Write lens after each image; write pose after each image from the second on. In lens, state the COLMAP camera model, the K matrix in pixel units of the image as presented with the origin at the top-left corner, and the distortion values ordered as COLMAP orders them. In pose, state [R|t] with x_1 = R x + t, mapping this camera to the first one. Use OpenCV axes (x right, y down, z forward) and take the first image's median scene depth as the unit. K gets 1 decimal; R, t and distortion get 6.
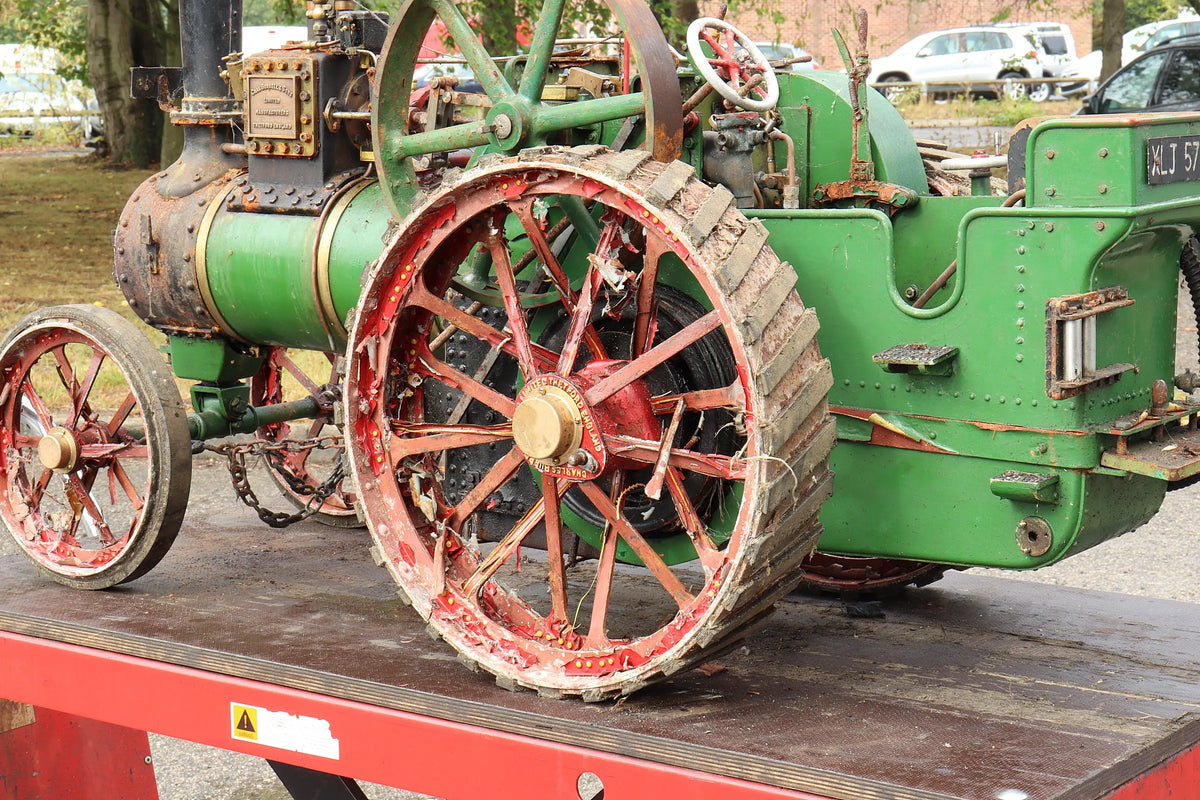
lens RADIAL K [[2315.0, 0, 610.2], [0, 2315.0, 384.0], [0, 0, 1]] dist [0.061586, 0.000000]
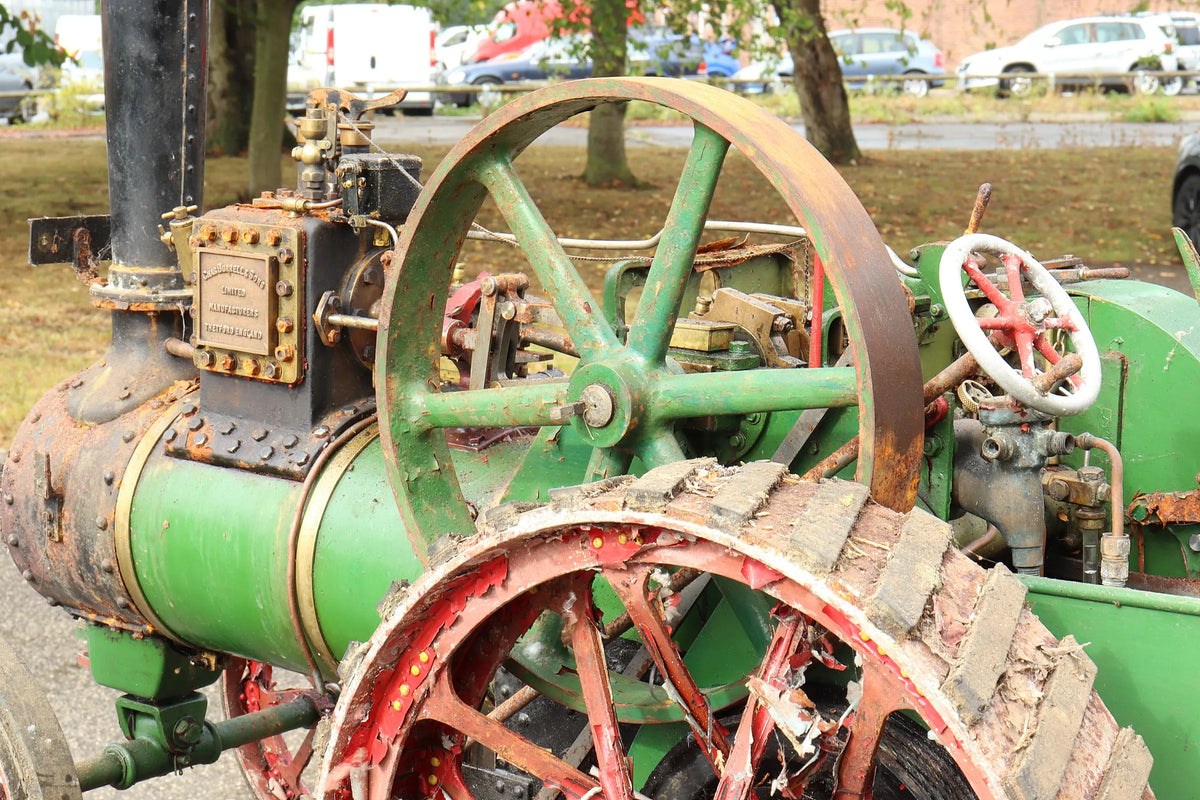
lens RADIAL K [[2380.8, 0, 613.9], [0, 2380.8, 395.7], [0, 0, 1]] dist [0.072236, 0.000000]
pose [[0.998801, 0.025072, -0.042042, -0.017987], [-0.024716, 0.999654, 0.008963, -0.119314], [0.042252, -0.007913, 0.999076, 0.420252]]
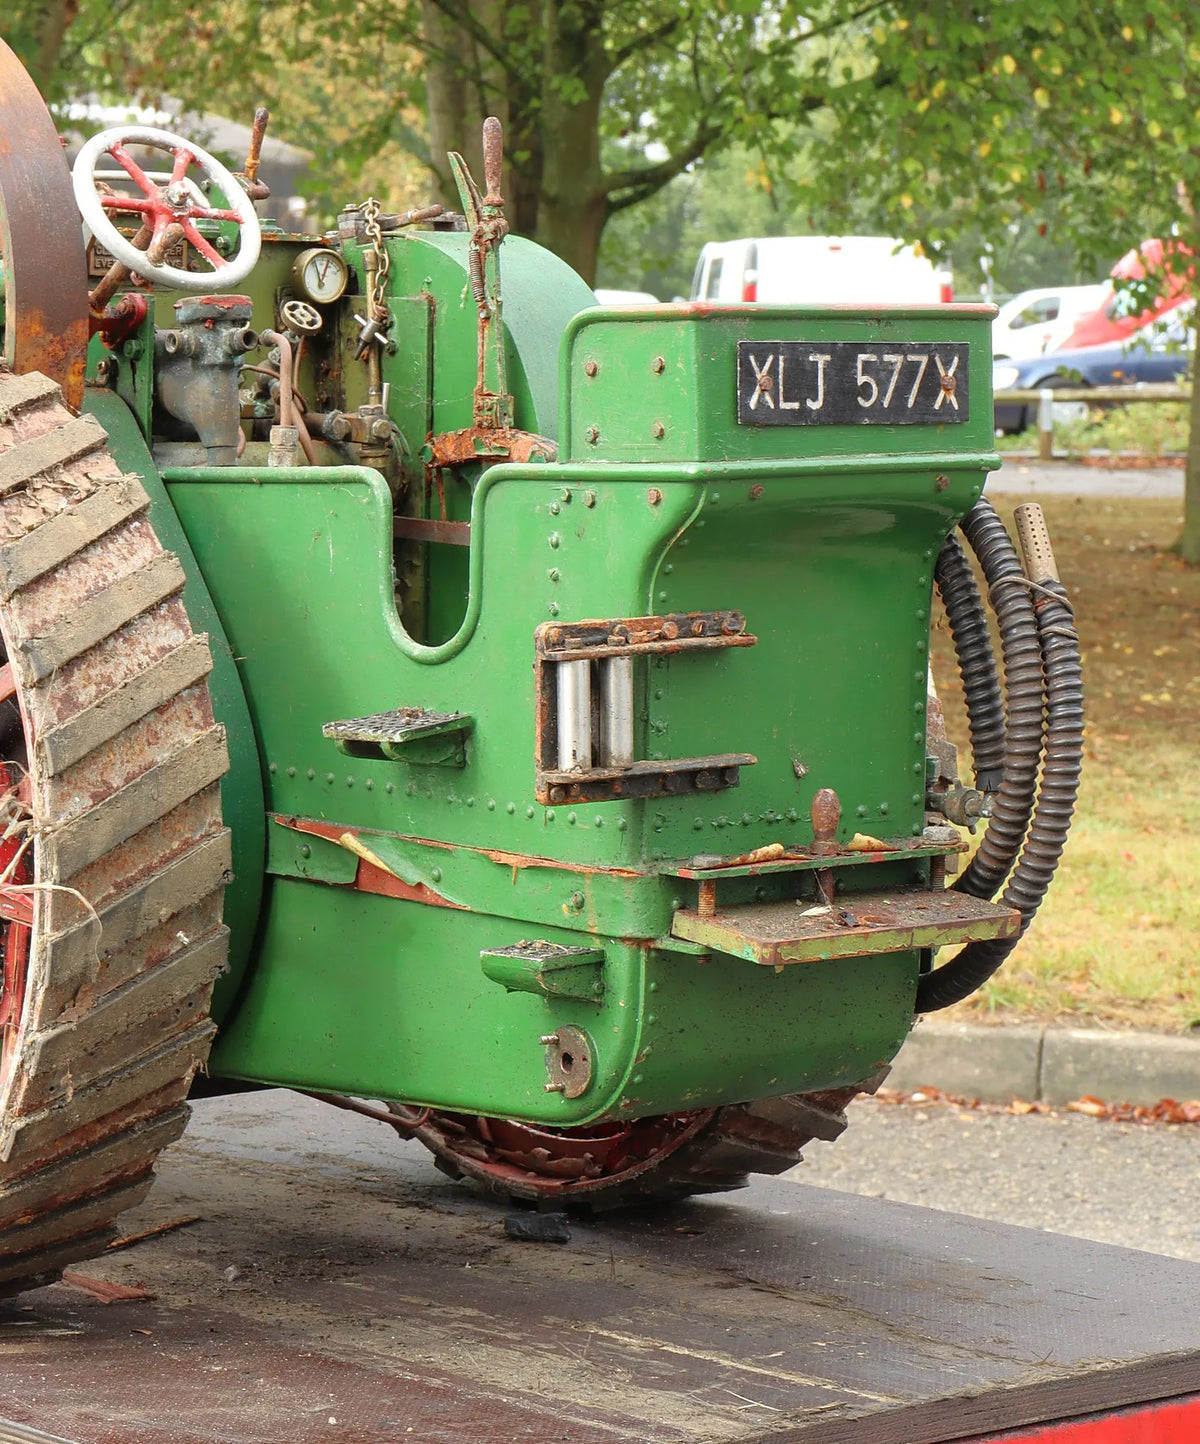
lens RADIAL K [[4736.5, 0, 455.6], [0, 4736.5, 644.6], [0, 0, 1]] dist [0.034182, 0.000000]
pose [[0.973316, 0.033154, -0.227061, 0.373312], [-0.048496, 0.996877, -0.062325, 0.035154], [0.224286, 0.071673, 0.971884, -0.093951]]
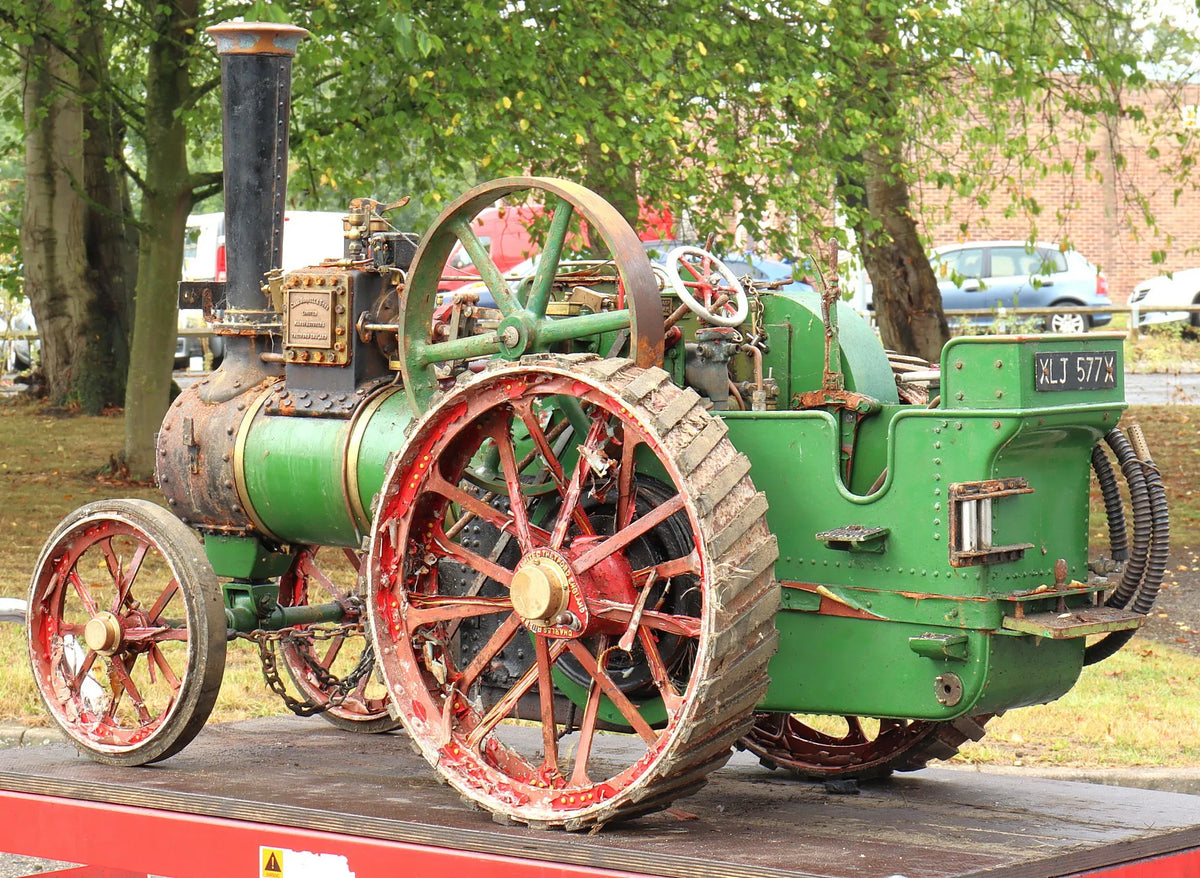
lens RADIAL K [[3563.6, 0, 541.0], [0, 3563.6, 418.2], [0, 0, 1]] dist [0.067767, 0.000000]
pose [[0.997435, 0.015185, -0.069955, 0.092649], [-0.021788, 0.995275, -0.094624, 0.095726], [0.068188, 0.095905, 0.993052, -0.750012]]
